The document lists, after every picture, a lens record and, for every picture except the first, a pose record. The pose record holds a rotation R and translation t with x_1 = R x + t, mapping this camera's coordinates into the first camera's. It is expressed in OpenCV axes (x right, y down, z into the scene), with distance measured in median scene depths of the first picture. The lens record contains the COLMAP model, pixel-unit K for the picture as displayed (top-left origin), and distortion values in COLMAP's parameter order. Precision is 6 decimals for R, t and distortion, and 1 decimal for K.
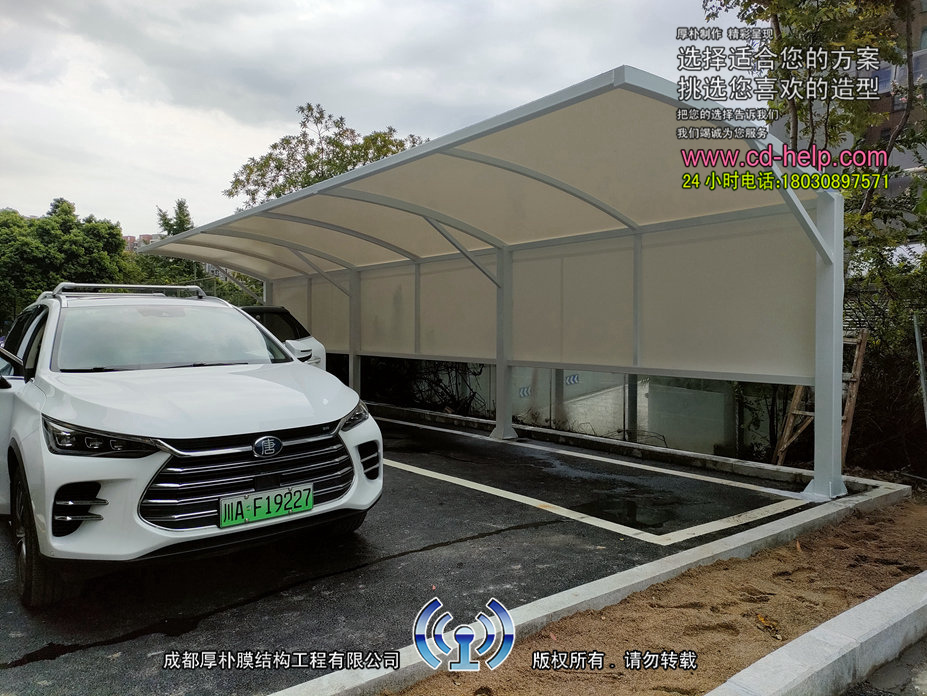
lens RADIAL K [[680.2, 0, 464.1], [0, 680.2, 343.9], [0, 0, 1]] dist [0.036806, -0.027133]
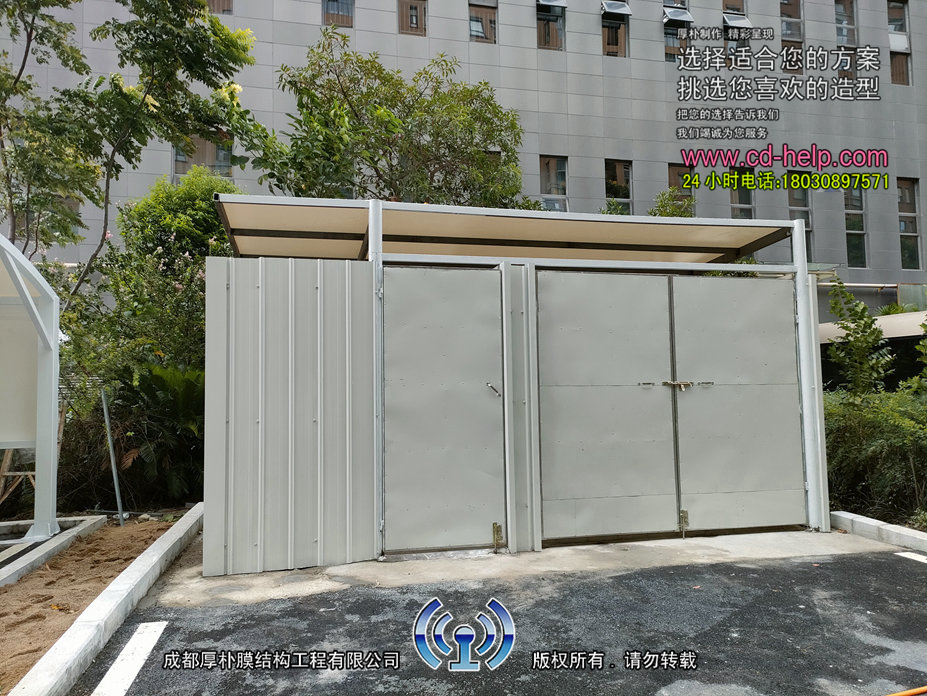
lens RADIAL K [[680.2, 0, 464.1], [0, 680.2, 343.9], [0, 0, 1]] dist [0.036806, -0.027133]
pose [[0.411739, 0.053489, 0.909731, -0.379908], [0.042363, 0.996073, -0.077739, 0.006491], [-0.910316, 0.070547, 0.407857, -0.268306]]
